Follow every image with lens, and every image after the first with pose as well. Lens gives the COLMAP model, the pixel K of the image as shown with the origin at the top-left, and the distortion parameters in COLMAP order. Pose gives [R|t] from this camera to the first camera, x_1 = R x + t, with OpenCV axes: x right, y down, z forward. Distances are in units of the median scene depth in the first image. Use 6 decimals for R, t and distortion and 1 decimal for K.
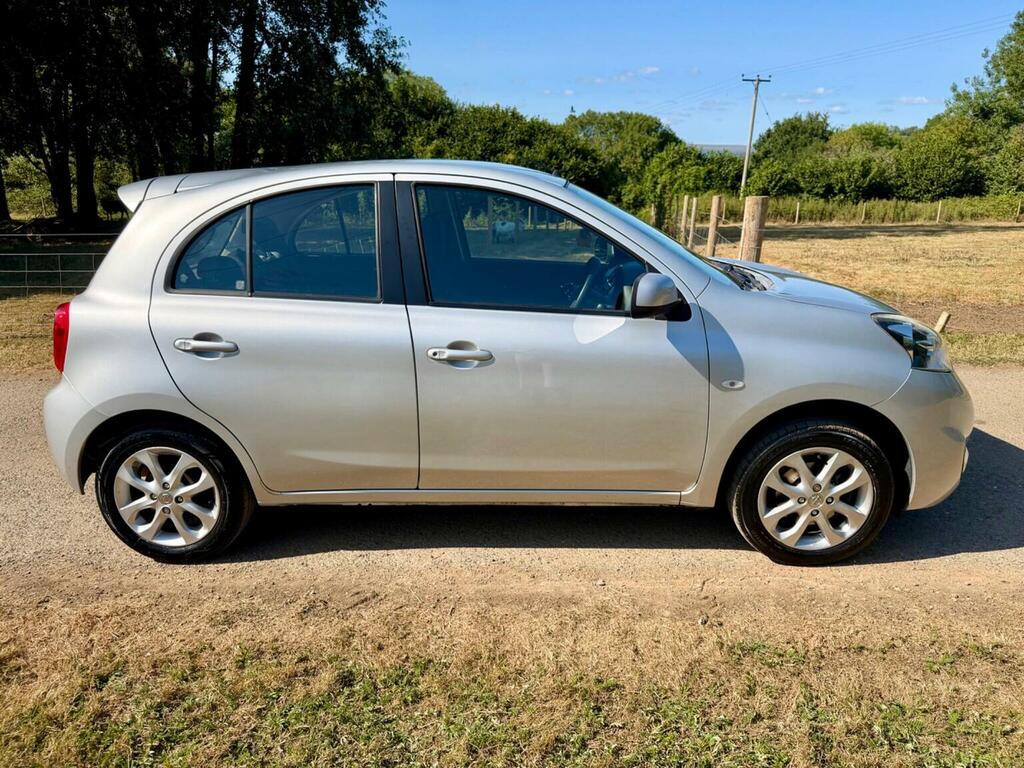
lens RADIAL K [[735.5, 0, 515.0], [0, 735.5, 383.7], [0, 0, 1]] dist [0.033512, -0.052057]
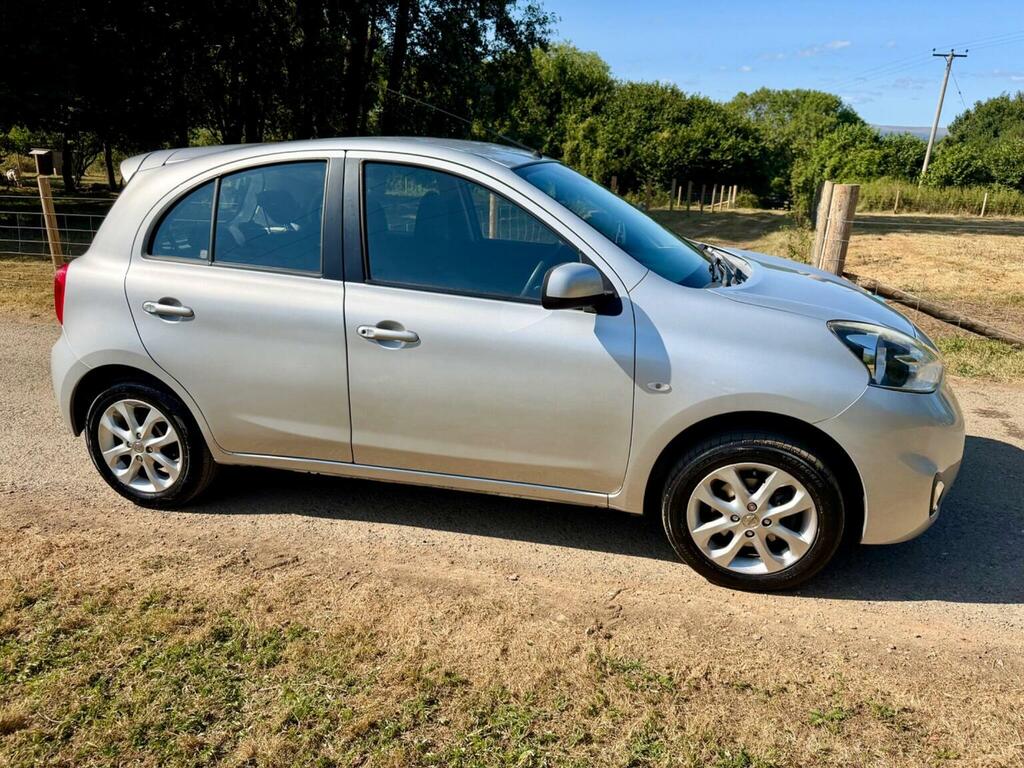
lens RADIAL K [[735.5, 0, 512.4], [0, 735.5, 384.9], [0, 0, 1]] dist [0.033512, -0.052057]
pose [[0.975992, 0.083168, -0.201304, 0.286525], [-0.077451, 0.996341, 0.036126, -0.019199], [0.203572, -0.019667, 0.978862, 0.048741]]
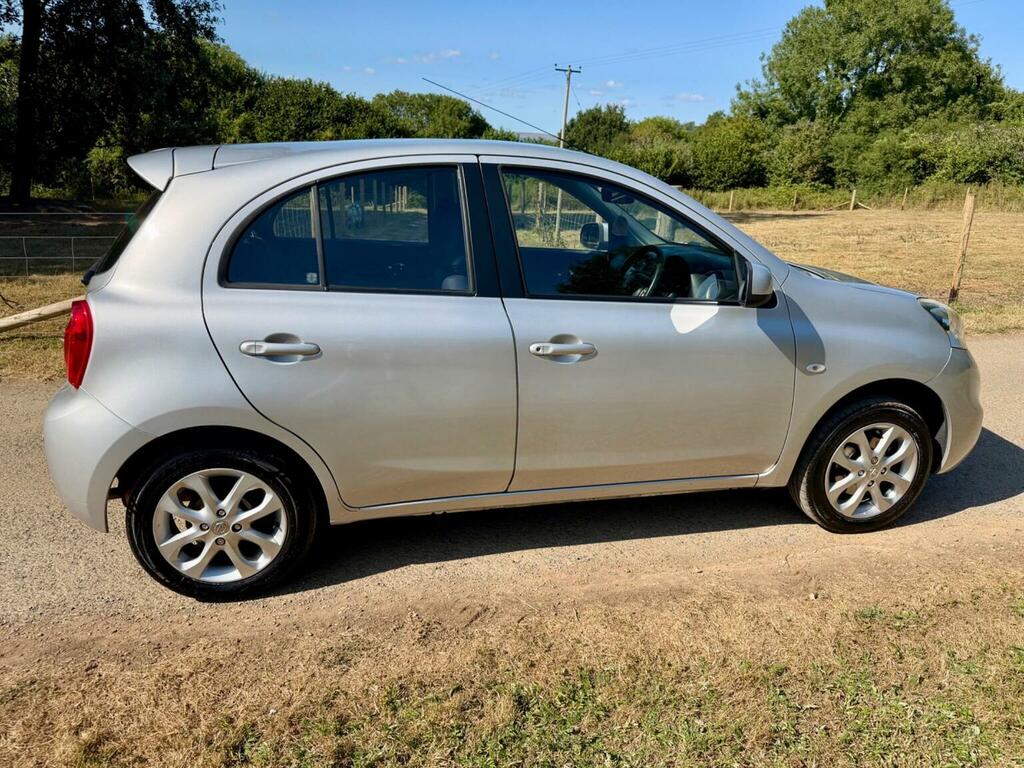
lens RADIAL K [[735.5, 0, 518.9], [0, 735.5, 384.3], [0, 0, 1]] dist [0.033512, -0.052057]
pose [[0.965780, -0.046342, 0.255188, -0.360540], [0.040597, 0.998791, 0.027736, -0.021405], [-0.256165, -0.016427, 0.966494, 0.088386]]
